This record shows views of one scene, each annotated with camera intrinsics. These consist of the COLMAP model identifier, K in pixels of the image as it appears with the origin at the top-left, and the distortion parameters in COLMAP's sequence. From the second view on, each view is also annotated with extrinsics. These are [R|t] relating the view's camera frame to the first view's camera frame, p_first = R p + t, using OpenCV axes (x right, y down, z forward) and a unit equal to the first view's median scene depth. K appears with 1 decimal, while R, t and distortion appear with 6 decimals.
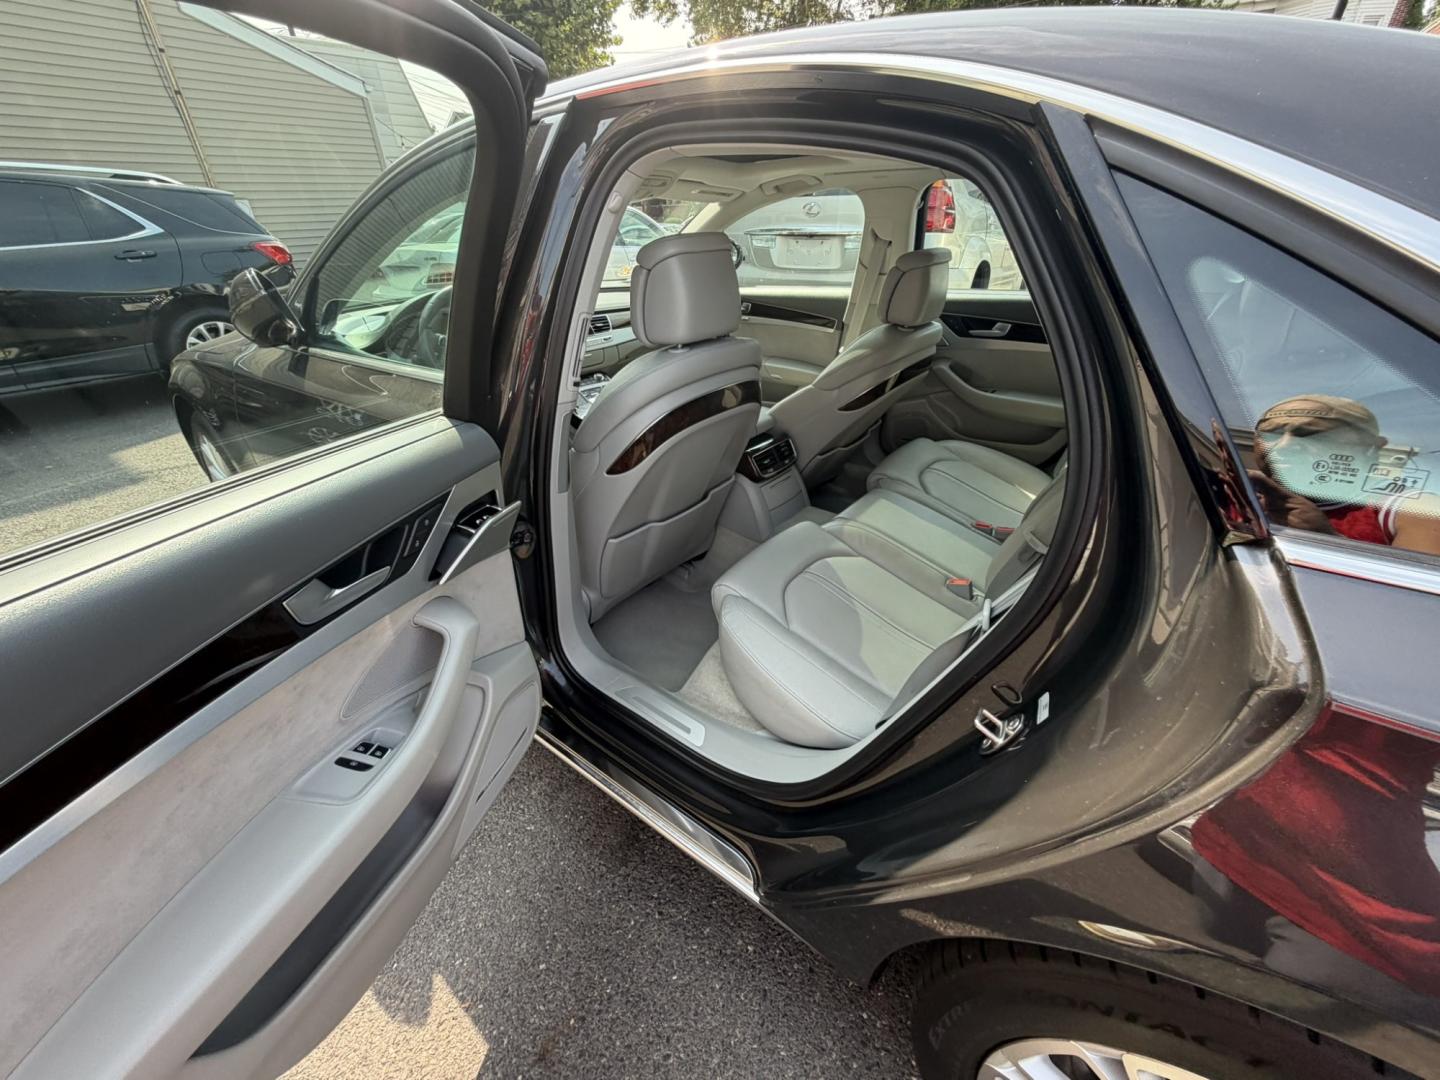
lens RADIAL K [[619.9, 0, 719.0], [0, 619.9, 555.0], [0, 0, 1]] dist [0.000909, -0.000008]
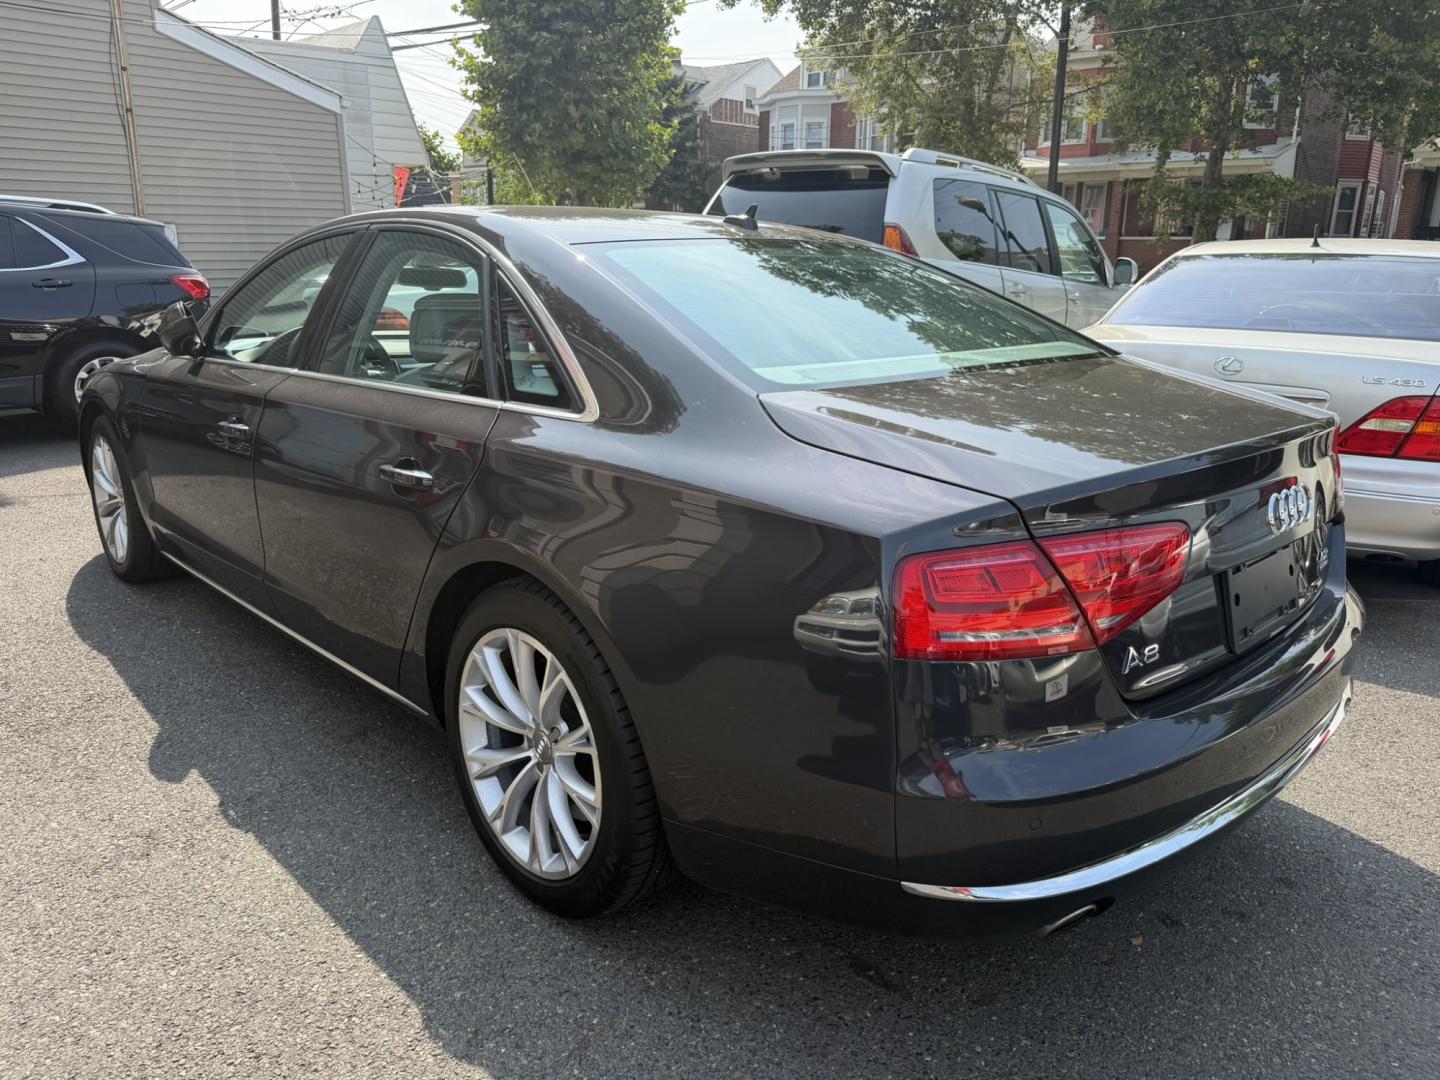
lens RADIAL K [[1163.6, 0, 720.0], [0, 1163.6, 540.0], [0, 0, 1]] dist [0.004770, -0.020011]
pose [[0.987436, 0.074475, -0.139368, 0.269694], [-0.107694, 0.962592, -0.248635, 0.181814], [0.115638, 0.260520, 0.958518, -0.390057]]
